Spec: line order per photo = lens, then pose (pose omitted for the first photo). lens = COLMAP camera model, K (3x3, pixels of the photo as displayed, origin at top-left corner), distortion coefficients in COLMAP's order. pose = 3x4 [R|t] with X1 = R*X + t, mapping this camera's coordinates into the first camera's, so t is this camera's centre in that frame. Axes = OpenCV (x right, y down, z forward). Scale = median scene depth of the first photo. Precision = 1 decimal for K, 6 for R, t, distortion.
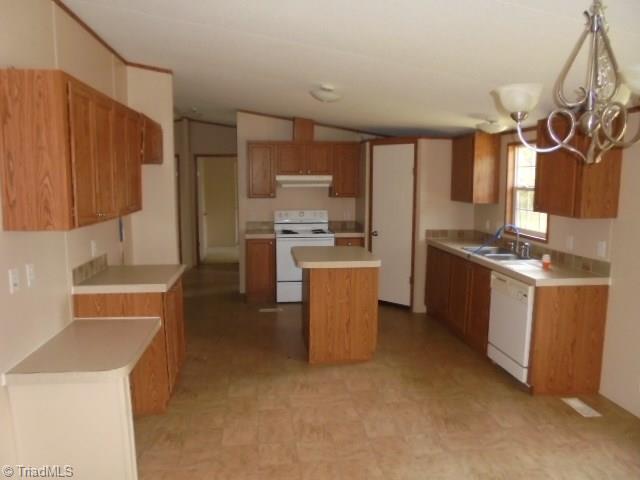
lens RADIAL K [[488.4, 0, 320.5], [0, 488.4, 240.9], [0, 0, 1]] dist [0.026782, 0.000758]
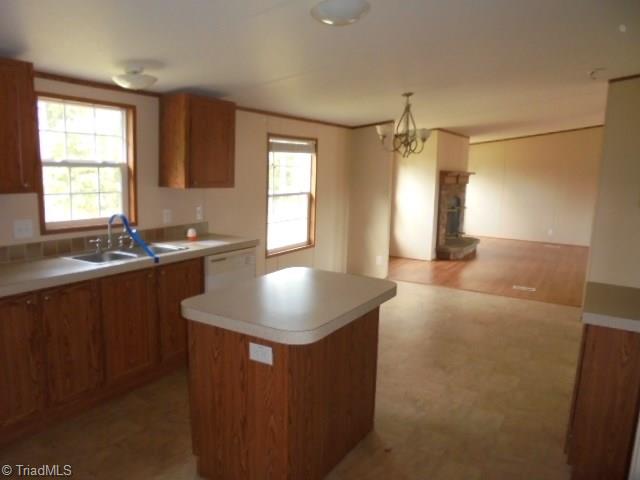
lens RADIAL K [[488.4, 0, 319.9], [0, 488.4, 238.9], [0, 0, 1]] dist [0.026782, 0.000758]
pose [[-0.789744, -0.132995, 0.598846, -0.379650], [0.030980, 0.966322, 0.255462, -0.212593], [-0.612654, 0.220302, -0.759027, 1.658967]]
